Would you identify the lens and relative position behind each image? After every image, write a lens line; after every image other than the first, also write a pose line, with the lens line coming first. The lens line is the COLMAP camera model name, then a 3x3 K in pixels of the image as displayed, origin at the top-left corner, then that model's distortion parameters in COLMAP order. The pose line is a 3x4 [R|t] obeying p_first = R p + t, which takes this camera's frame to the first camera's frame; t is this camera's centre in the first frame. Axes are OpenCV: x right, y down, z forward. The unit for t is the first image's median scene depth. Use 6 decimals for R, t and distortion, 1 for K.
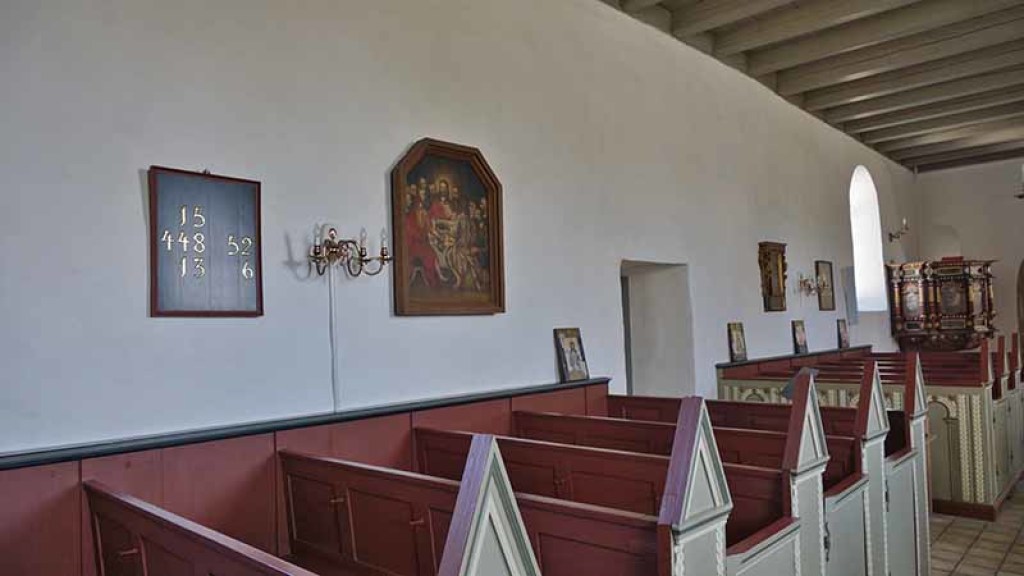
lens RADIAL K [[702.5, 0, 512.7], [0, 702.5, 293.7], [0, 0, 1]] dist [-0.005886, -0.000907]
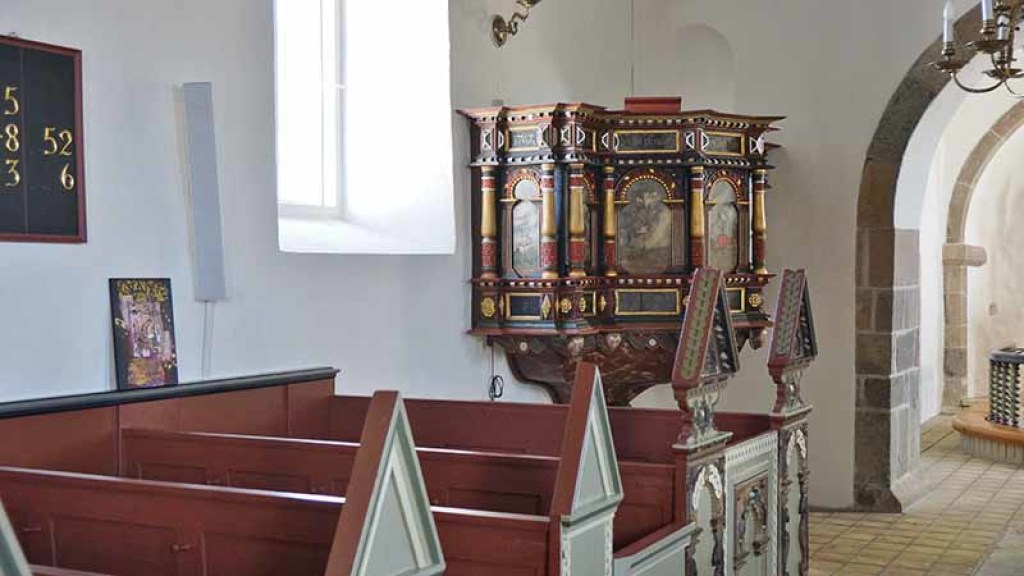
lens RADIAL K [[1283.2, 0, 479.0], [0, 1283.2, 307.8], [0, 0, 1]] dist [0.050799, 0.000000]
pose [[0.969827, 0.024857, 0.242522, 0.532404], [-0.042362, 0.996838, 0.067232, 0.011037], [-0.240084, -0.075477, 0.967813, 0.568118]]
